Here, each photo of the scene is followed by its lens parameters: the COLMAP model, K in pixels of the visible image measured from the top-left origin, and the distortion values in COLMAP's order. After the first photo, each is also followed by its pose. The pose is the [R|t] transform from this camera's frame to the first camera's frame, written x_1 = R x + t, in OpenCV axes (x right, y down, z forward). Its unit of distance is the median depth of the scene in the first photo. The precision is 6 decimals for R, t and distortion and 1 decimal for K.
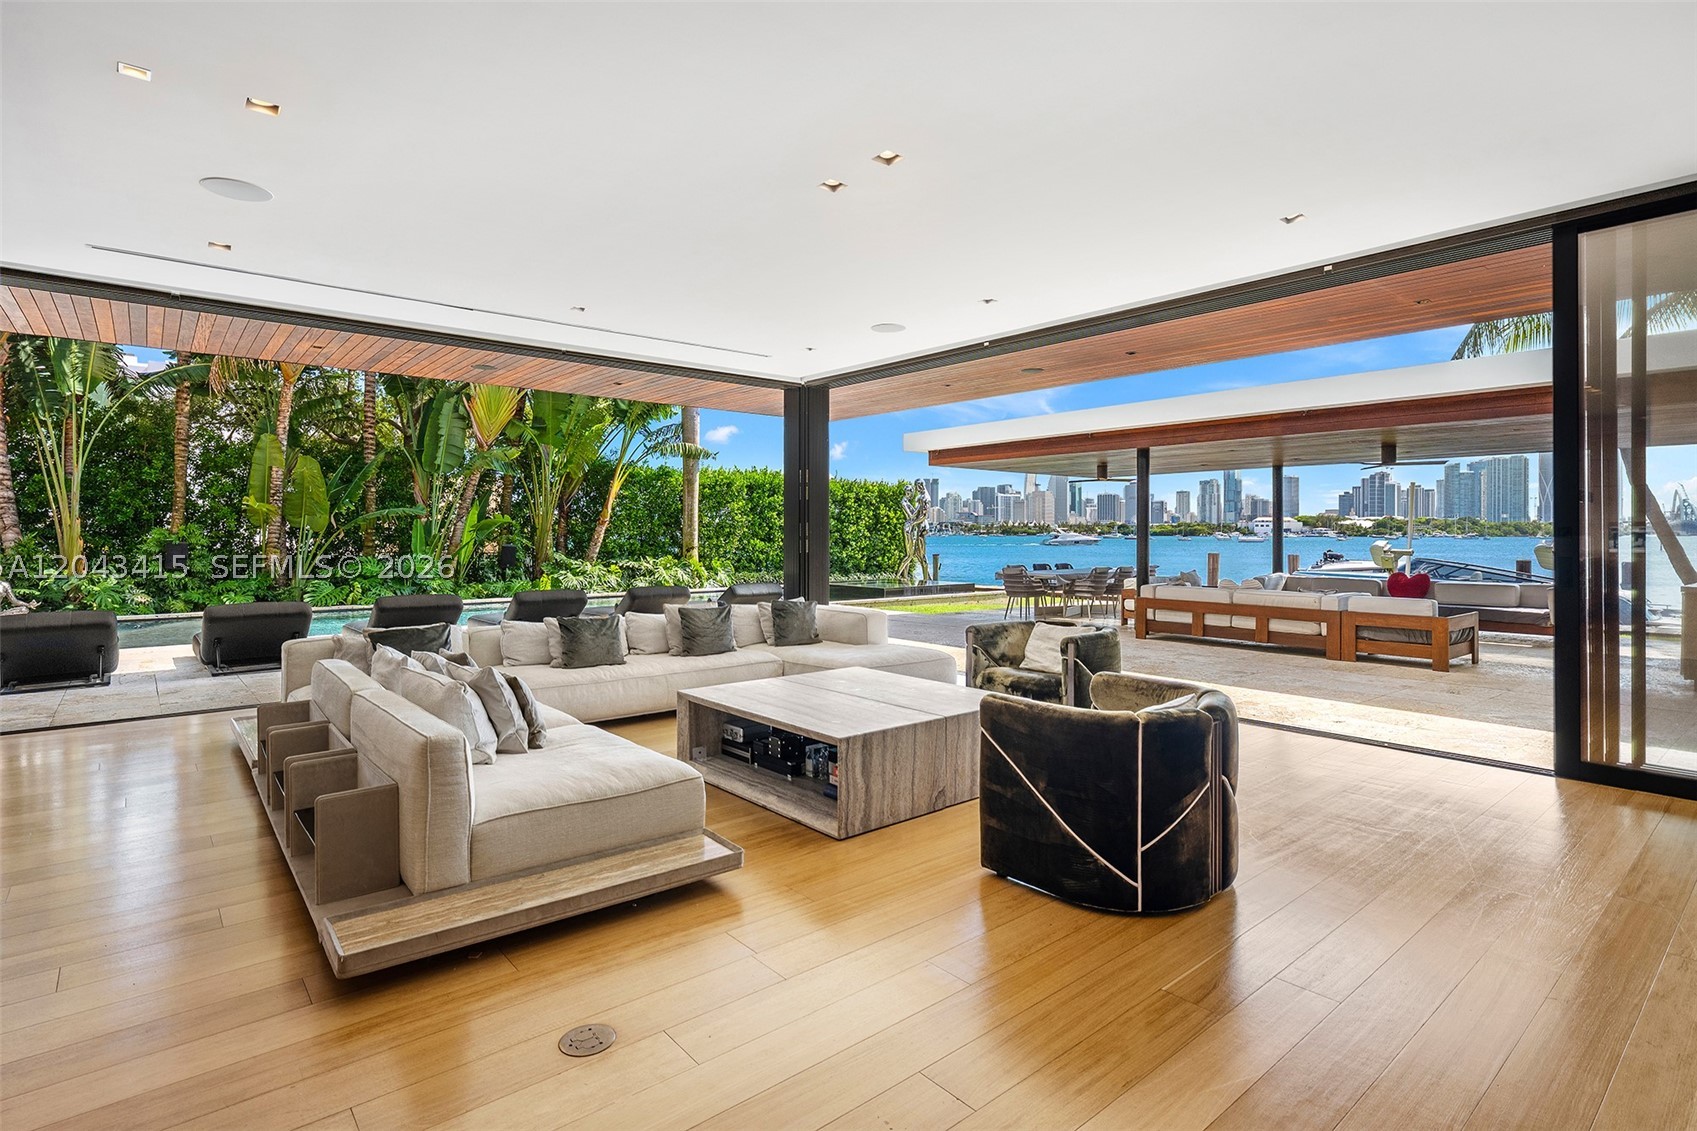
lens RADIAL K [[846.9, 0, 851.0], [0, 846.9, 528.9], [0, 0, 1]] dist [0.001553, 0.000548]
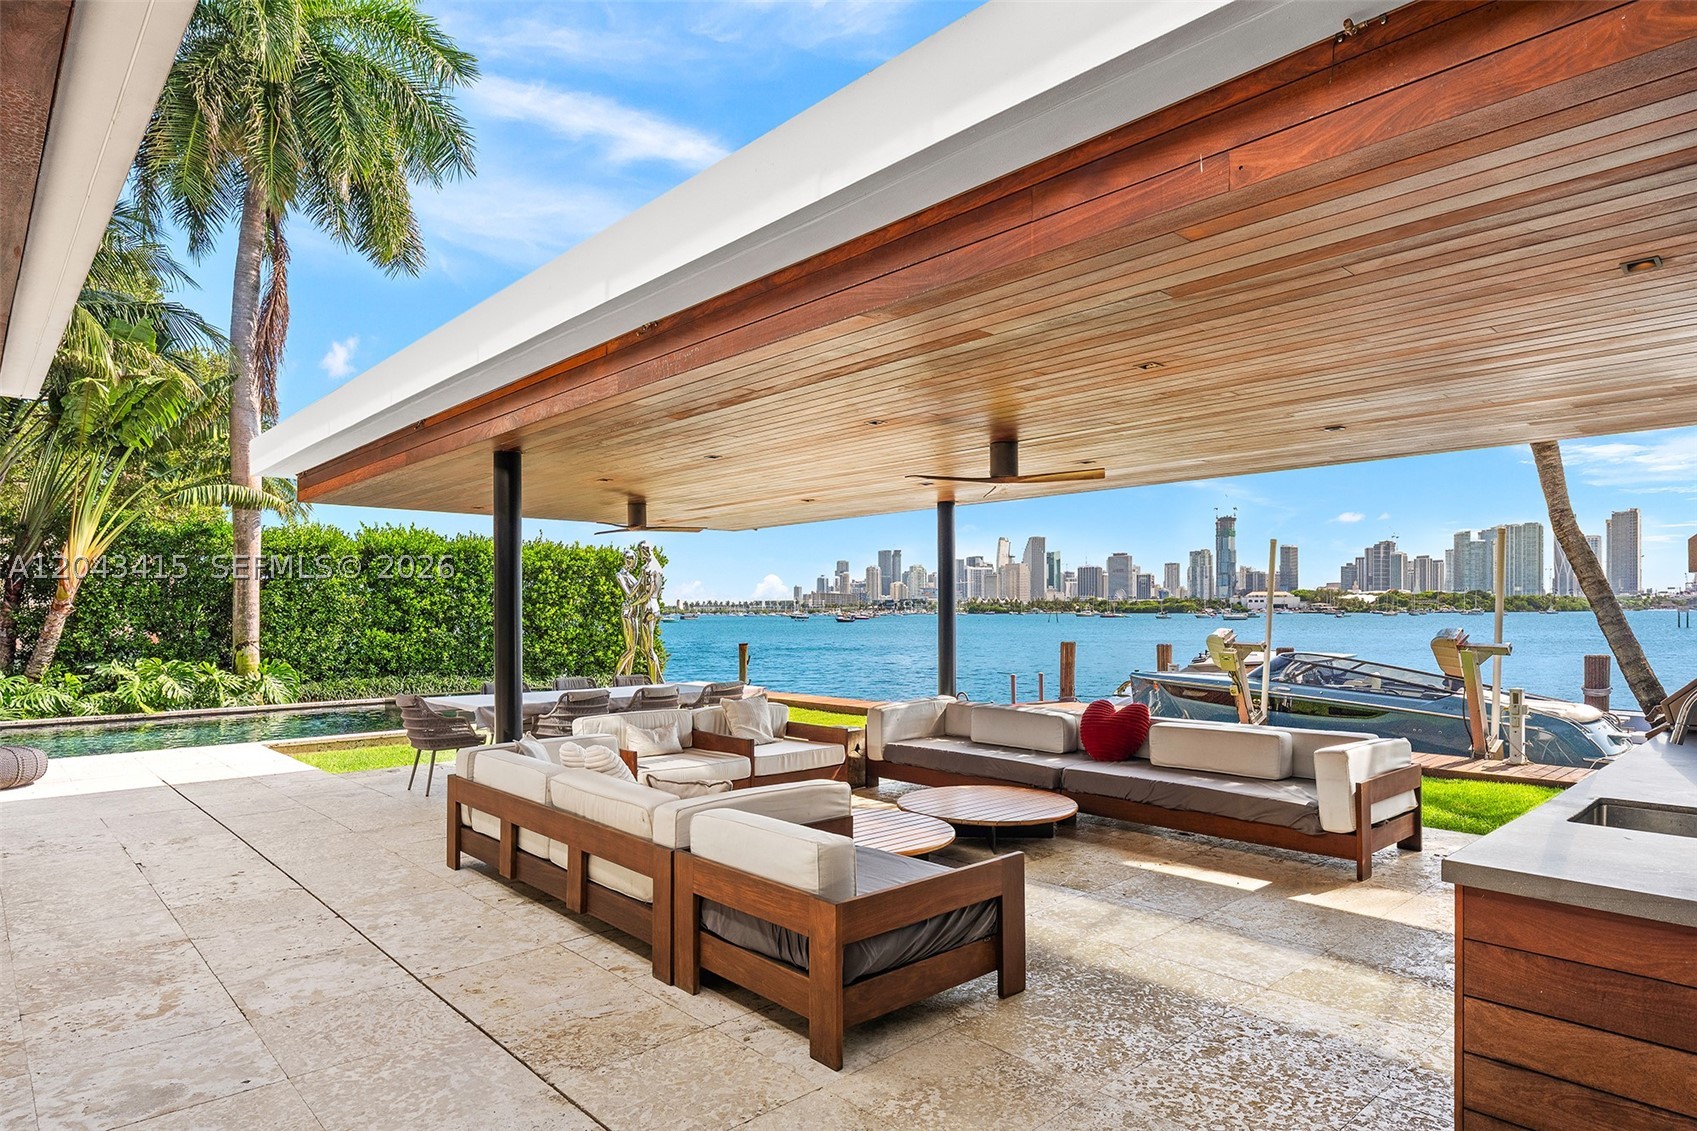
lens RADIAL K [[959.8, 0, 846.0], [0, 959.8, 613.0], [0, 0, 1]] dist [0.004042, 0.000468]
pose [[0.998921, -0.006050, 0.046052, 0.229943], [0.005766, 0.999964, 0.006301, -0.003362], [-0.046089, -0.006029, 0.998919, 0.208214]]
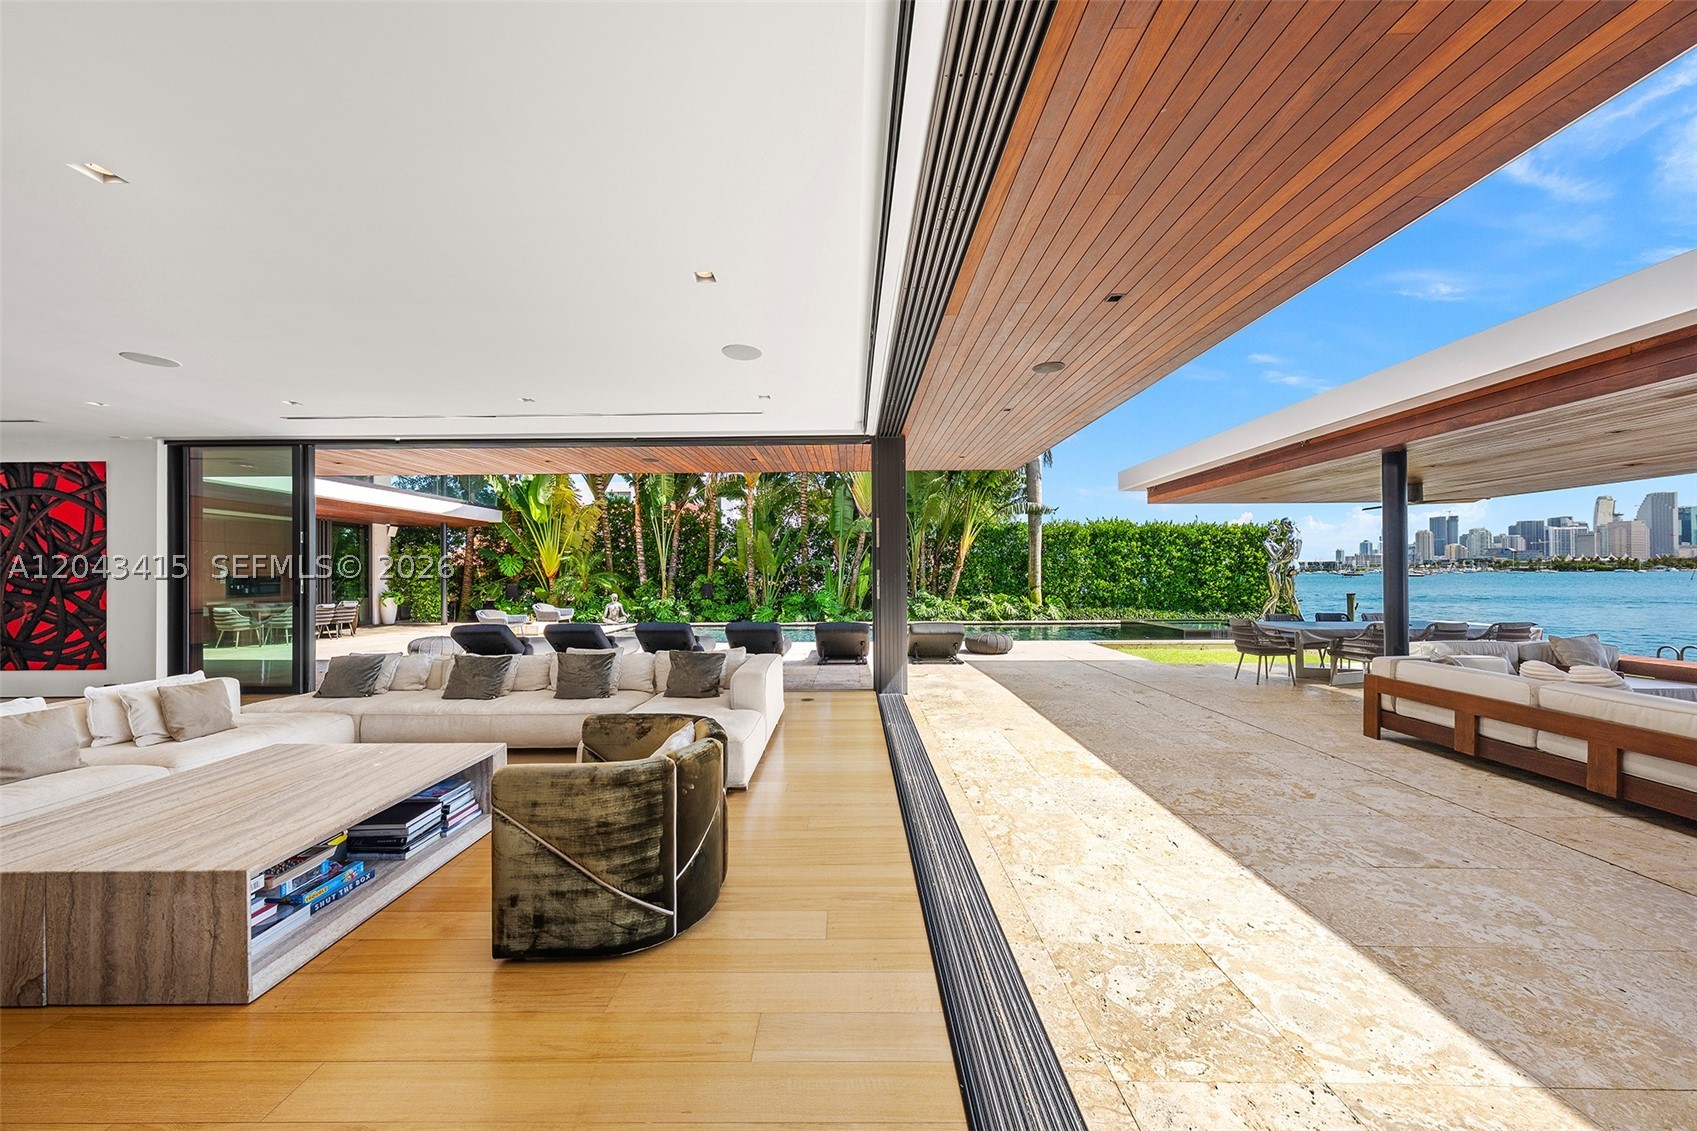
lens RADIAL K [[578.2, 0, 845.3], [0, 578.2, 569.9], [0, 0, 1]] dist [-0.000304, 0.000183]
pose [[0.757184, -0.010891, -0.653111, 0.142118], [0.010995, 0.999932, -0.003927, -0.001842], [0.653109, -0.004208, 0.757252, 0.167950]]
